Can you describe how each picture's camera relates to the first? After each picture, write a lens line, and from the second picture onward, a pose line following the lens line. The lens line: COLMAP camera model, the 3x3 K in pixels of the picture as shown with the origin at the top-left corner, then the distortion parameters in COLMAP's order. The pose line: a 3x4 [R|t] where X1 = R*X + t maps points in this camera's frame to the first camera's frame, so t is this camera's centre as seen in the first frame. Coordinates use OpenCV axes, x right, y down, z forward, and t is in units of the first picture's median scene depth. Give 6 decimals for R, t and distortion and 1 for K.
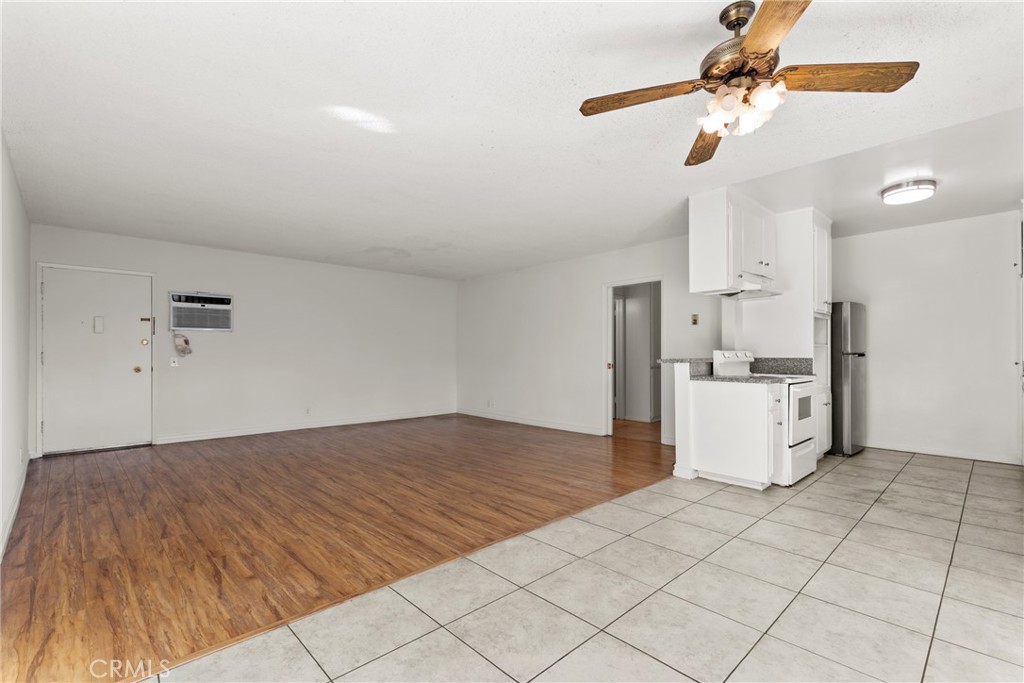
lens RADIAL K [[461.8, 0, 509.4], [0, 461.8, 351.5], [0, 0, 1]] dist [0.009301, -0.000672]
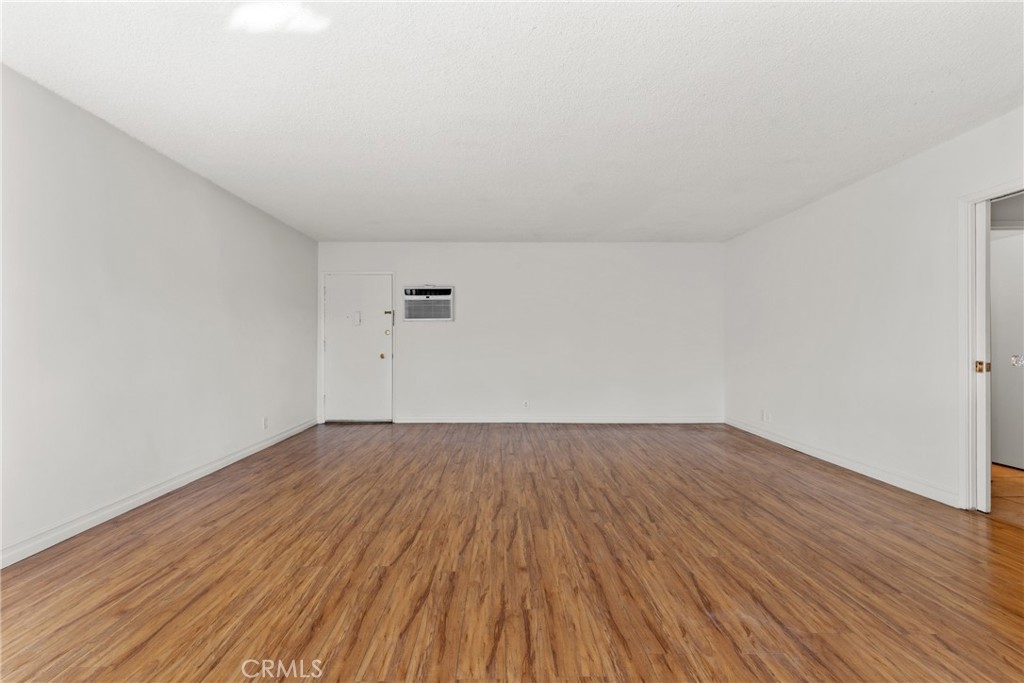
lens RADIAL K [[467.8, 0, 511.7], [0, 467.8, 334.5], [0, 0, 1]] dist [0.007817, -0.000212]
pose [[0.736236, -0.012851, -0.676603, 0.301137], [0.005012, 0.999896, -0.013538, 0.003496], [0.676706, 0.006576, 0.736224, 0.481297]]
